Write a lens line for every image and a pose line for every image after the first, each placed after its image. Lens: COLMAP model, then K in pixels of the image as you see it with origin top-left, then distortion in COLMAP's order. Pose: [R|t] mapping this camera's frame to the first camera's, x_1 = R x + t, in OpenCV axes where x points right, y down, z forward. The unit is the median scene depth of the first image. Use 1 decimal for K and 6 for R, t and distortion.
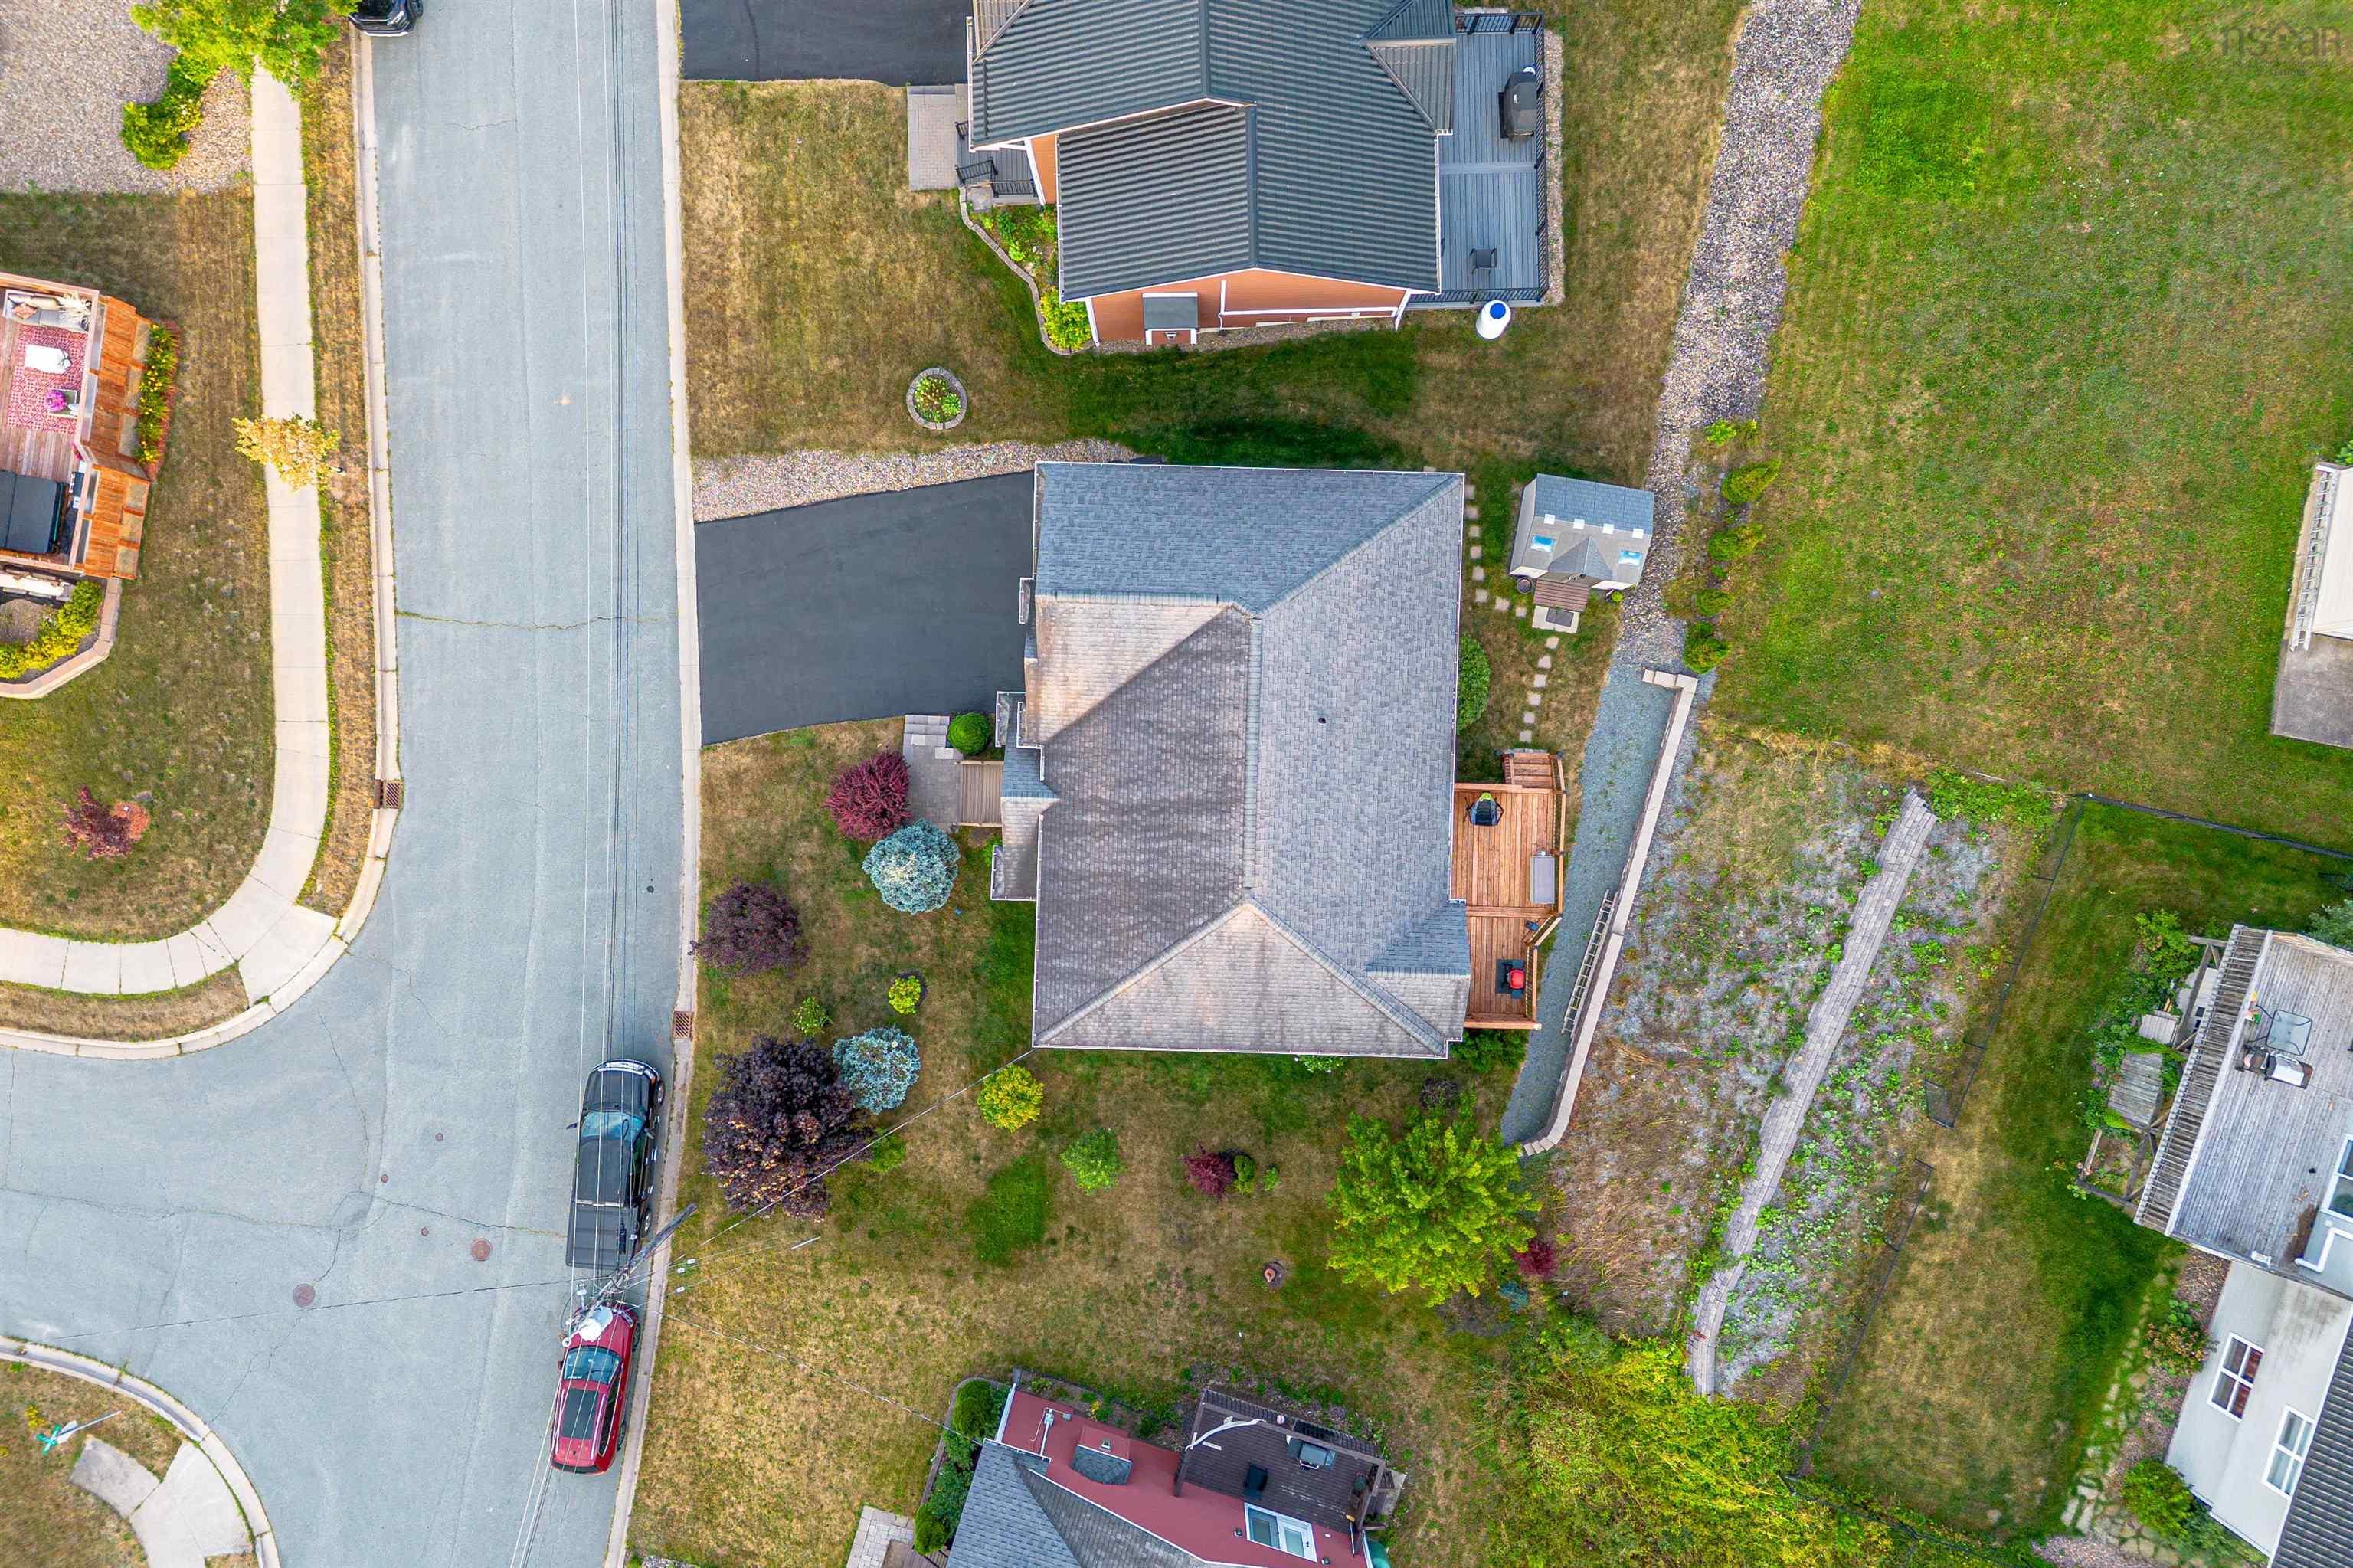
lens RADIAL K [[1662.6, 0, 1178.6], [0, 1662.6, 782.4], [0, 0, 1]] dist [0.062720, -0.056573]
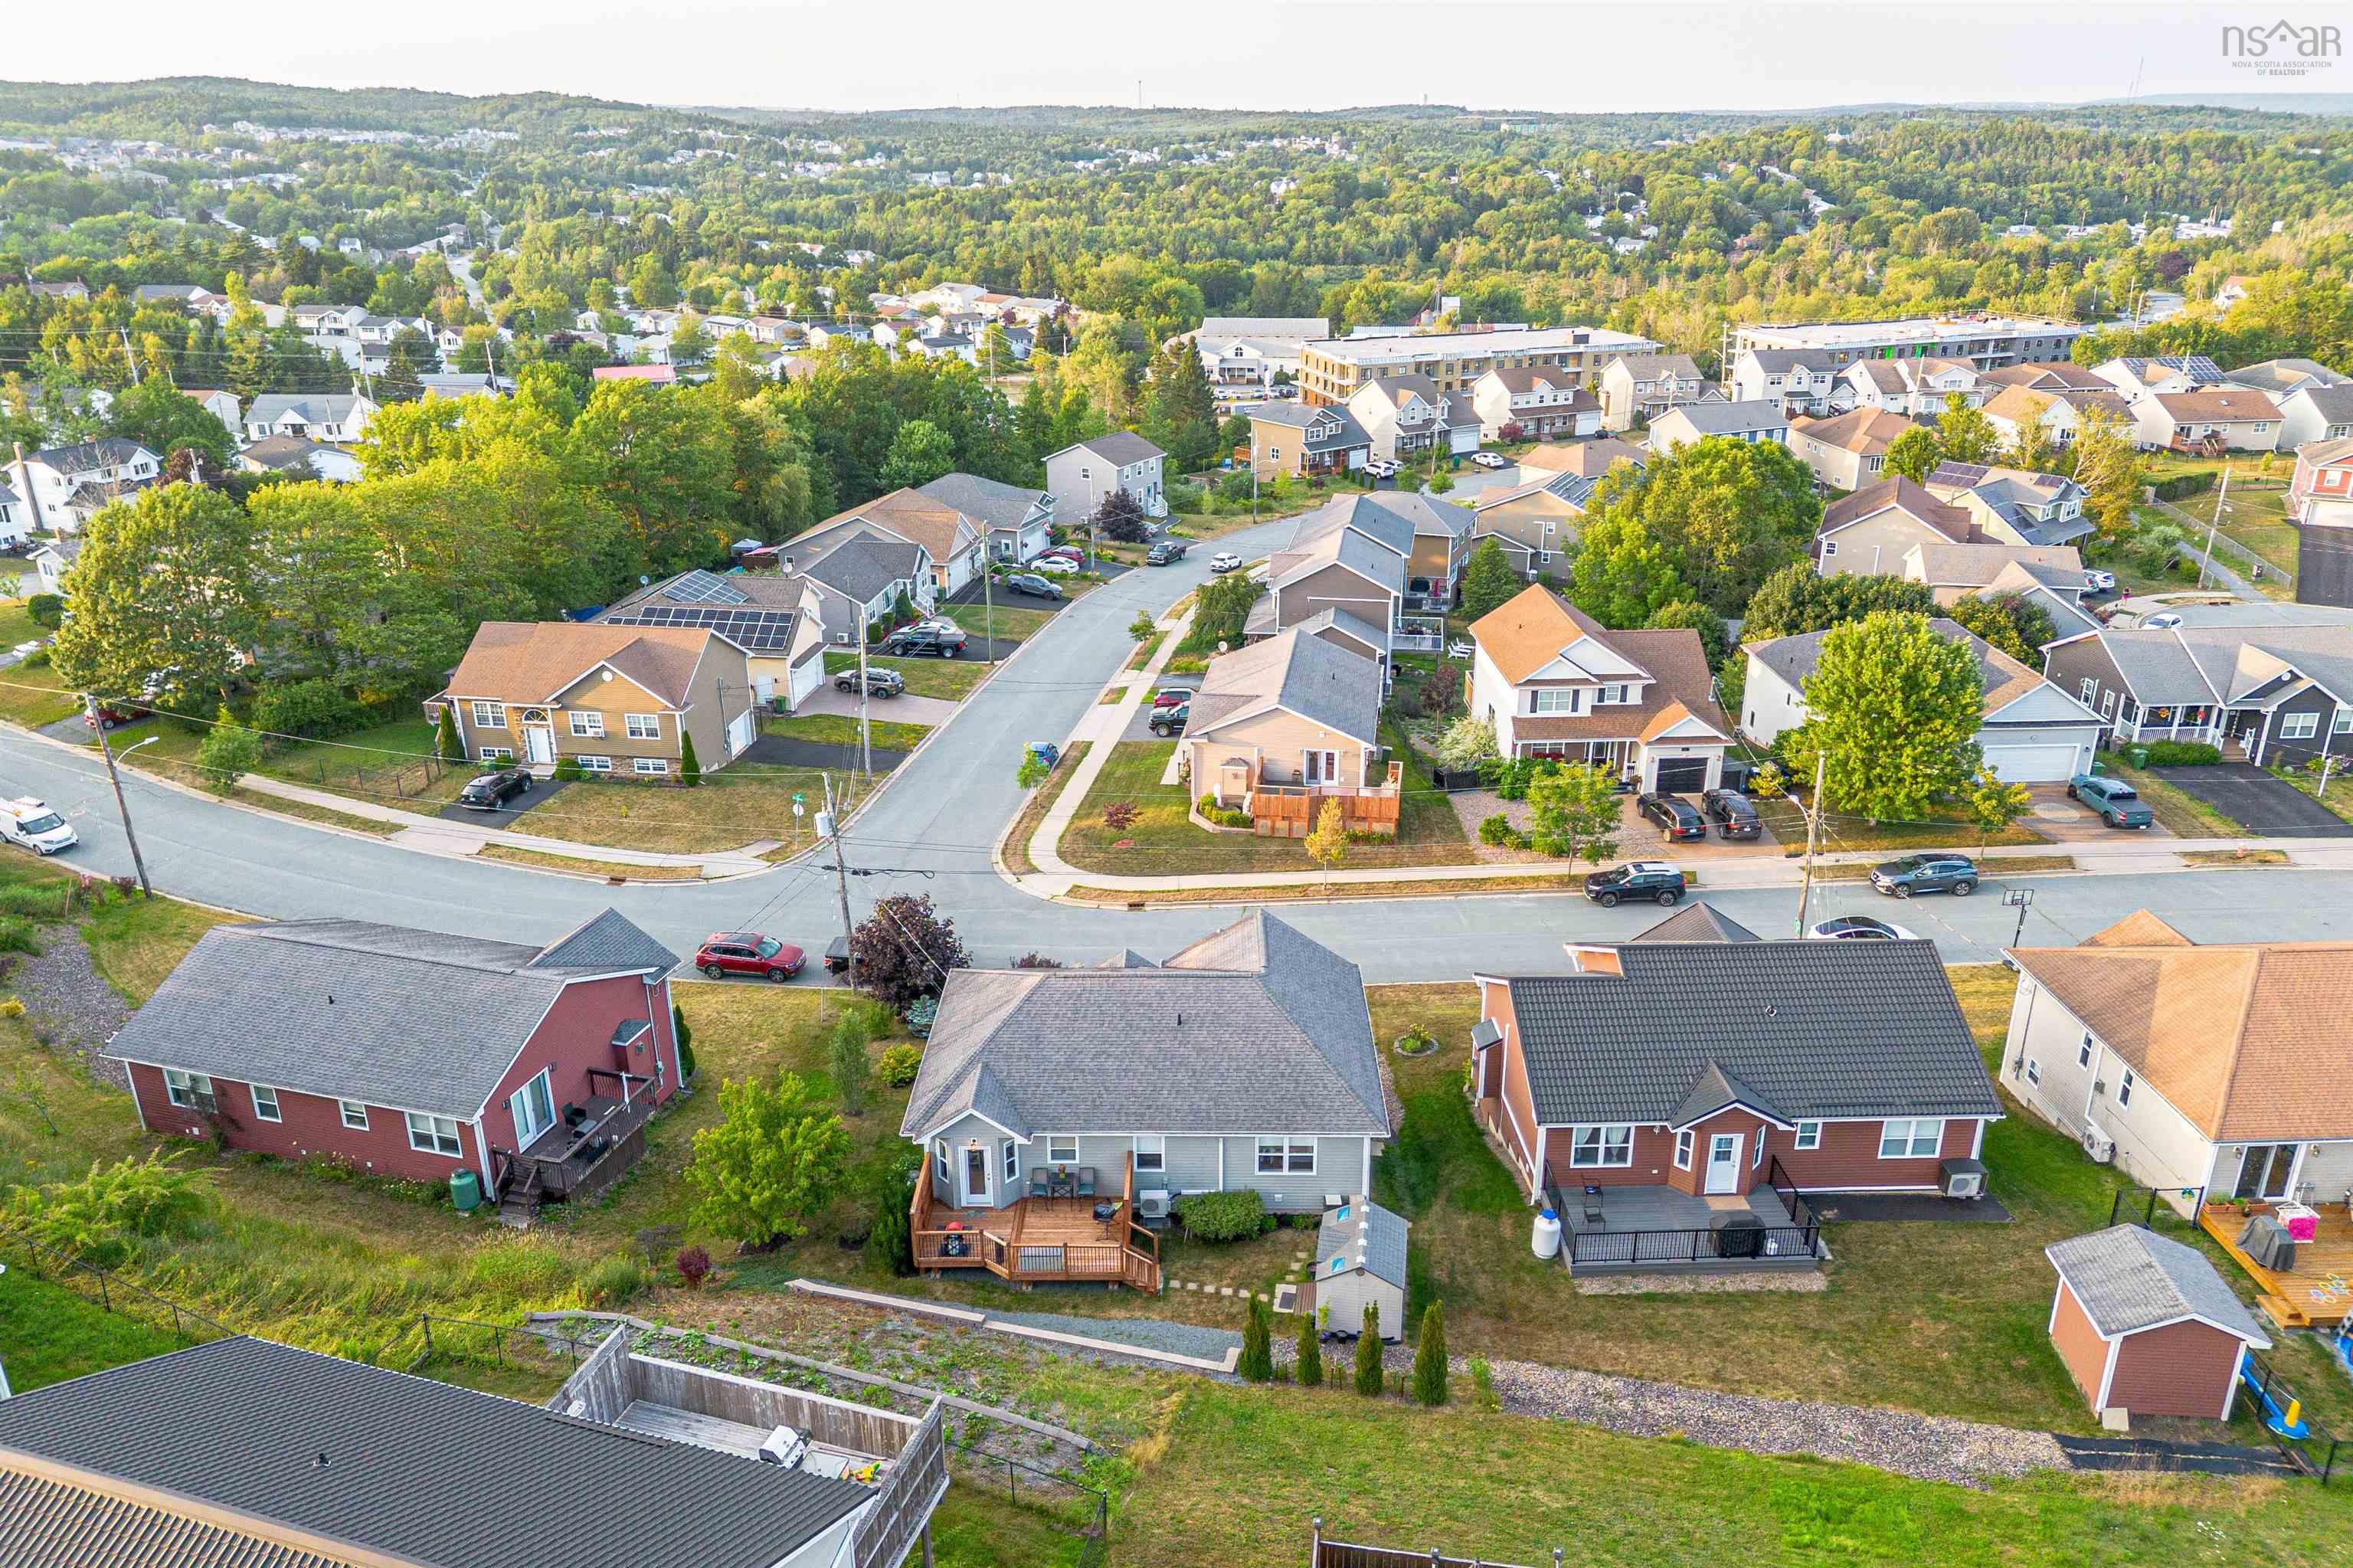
lens RADIAL K [[1662.6, 0, 1177.0], [0, 1662.6, 792.0], [0, 0, 1]] dist [0.062720, -0.056573]
pose [[0.009702, 0.375687, -0.926696, 1.086383], [-0.999893, -0.006464, -0.013089, -0.013049], [-0.010908, 0.926724, 0.375584, 0.302384]]
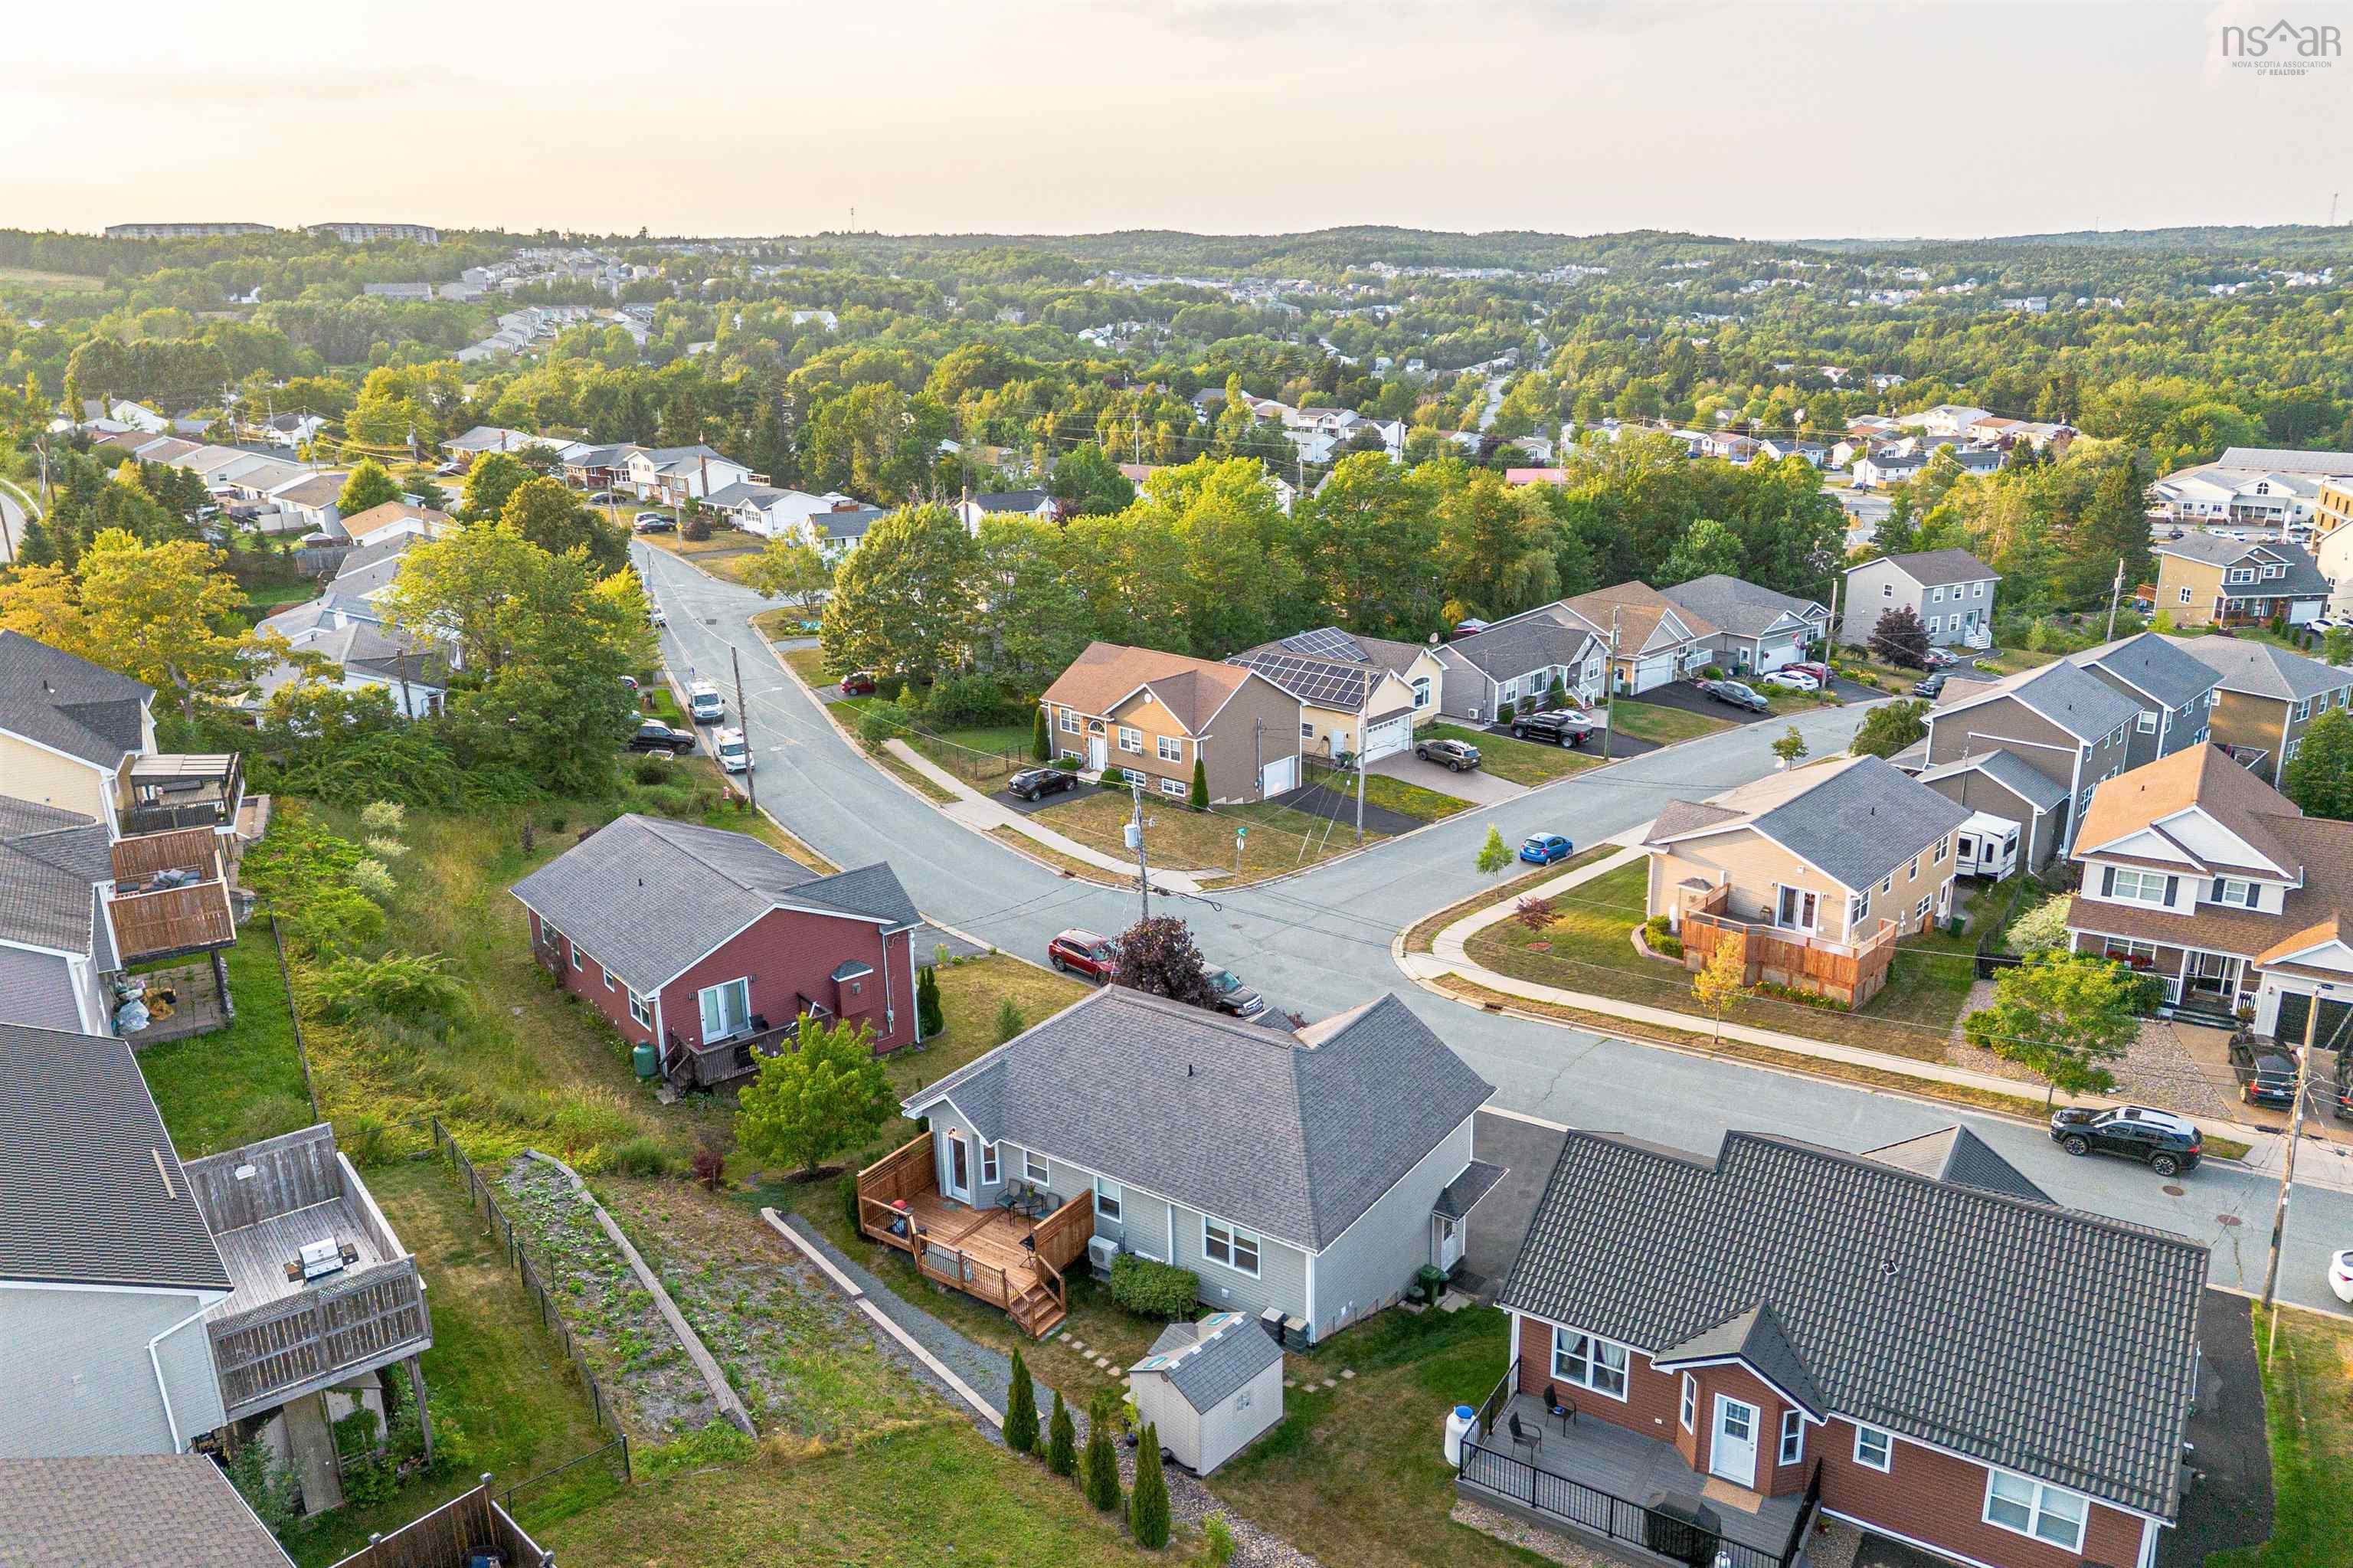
lens RADIAL K [[1662.6, 0, 1171.9], [0, 1662.6, 792.6], [0, 0, 1]] dist [0.062720, -0.056573]
pose [[-0.557597, 0.261196, -0.787948, 0.869339], [-0.830092, -0.168923, 0.531425, -0.552921], [0.005703, 0.950390, 0.311007, 0.386014]]
